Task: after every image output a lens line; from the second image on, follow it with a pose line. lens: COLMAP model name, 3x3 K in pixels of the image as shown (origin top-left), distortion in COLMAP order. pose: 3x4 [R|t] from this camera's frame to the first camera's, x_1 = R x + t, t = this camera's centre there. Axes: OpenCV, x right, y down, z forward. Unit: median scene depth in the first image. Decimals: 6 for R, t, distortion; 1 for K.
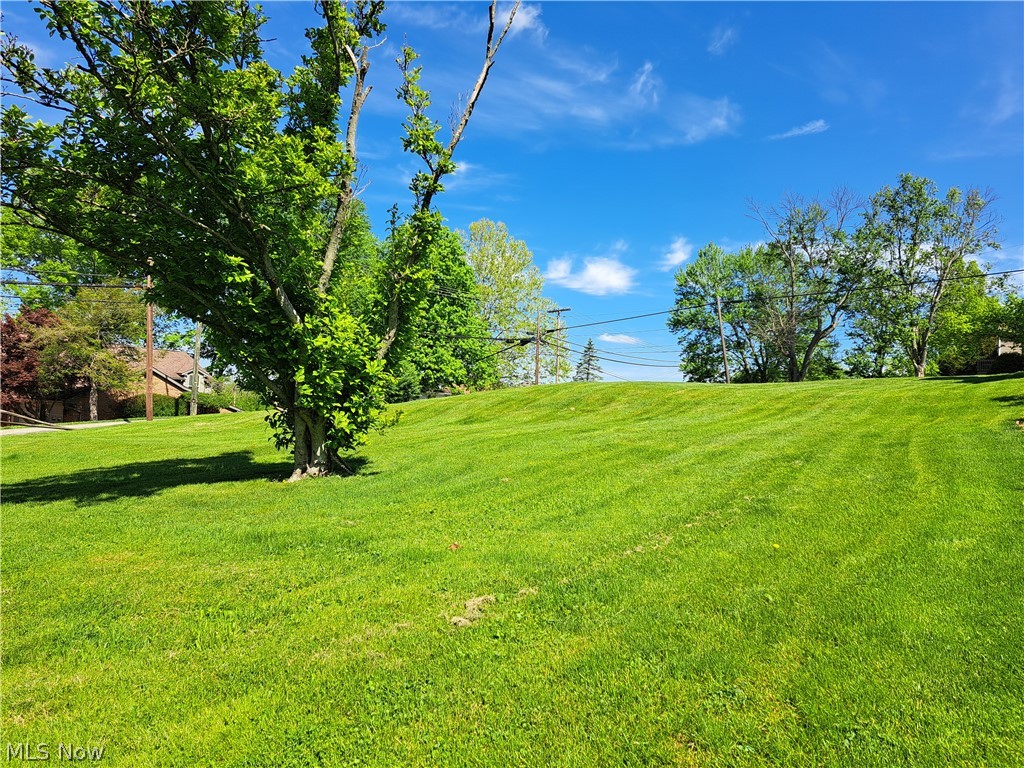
lens RADIAL K [[722.5, 0, 513.4], [0, 722.5, 389.9], [0, 0, 1]] dist [0.075834, -0.080762]
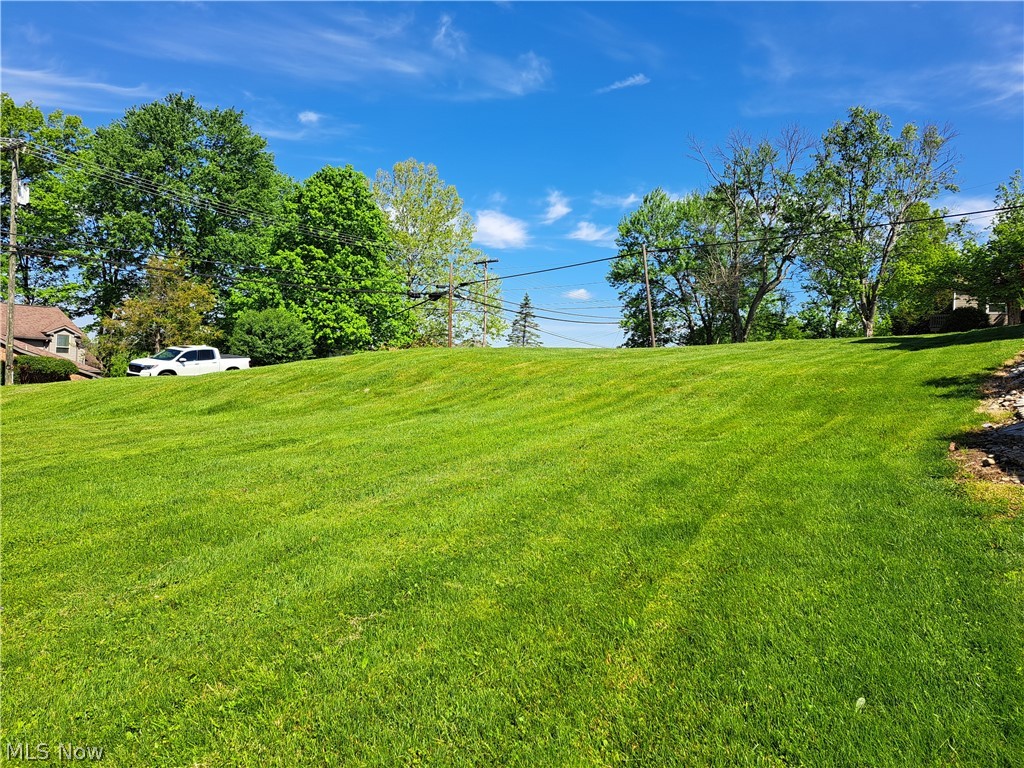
lens RADIAL K [[722.5, 0, 512.4], [0, 722.5, 383.6], [0, 0, 1]] dist [0.075834, -0.080762]
pose [[0.999168, -0.006772, 0.040221, 0.064278], [0.004628, 0.998575, 0.053167, -0.005595], [-0.040523, -0.052937, 0.997775, 0.090422]]
